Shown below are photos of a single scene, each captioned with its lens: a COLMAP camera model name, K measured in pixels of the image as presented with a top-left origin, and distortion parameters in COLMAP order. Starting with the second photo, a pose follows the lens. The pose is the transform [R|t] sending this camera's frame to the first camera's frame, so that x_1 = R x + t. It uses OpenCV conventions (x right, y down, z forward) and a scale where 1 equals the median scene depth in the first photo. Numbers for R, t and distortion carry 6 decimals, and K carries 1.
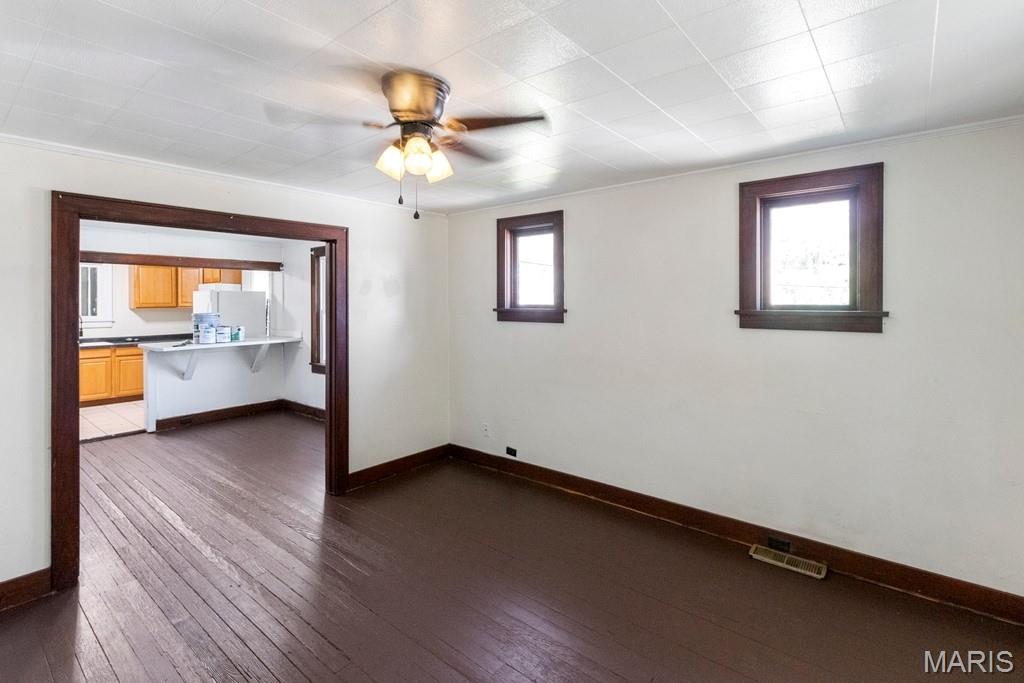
lens RADIAL K [[486.9, 0, 508.0], [0, 486.9, 303.5], [0, 0, 1]] dist [0.004426, -0.000358]
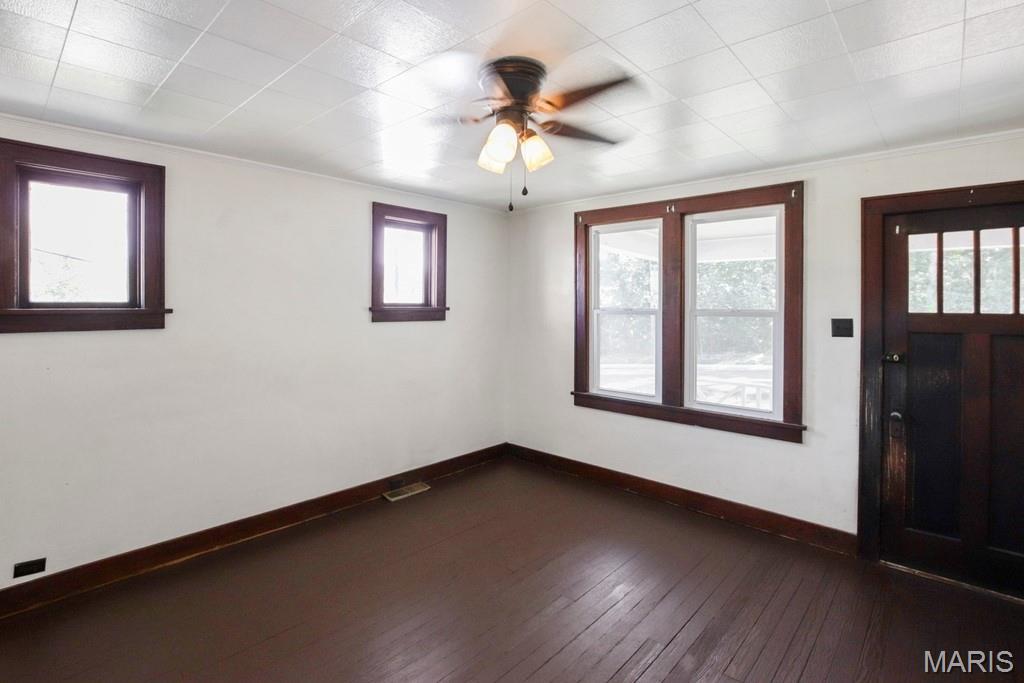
lens RADIAL K [[486.9, 0, 504.1], [0, 486.9, 305.9], [0, 0, 1]] dist [0.004426, -0.000358]
pose [[0.070915, -0.005351, 0.997468, -0.699723], [-0.006478, 0.999962, 0.005825, 0.001467], [-0.997461, -0.006875, 0.070877, 0.590168]]
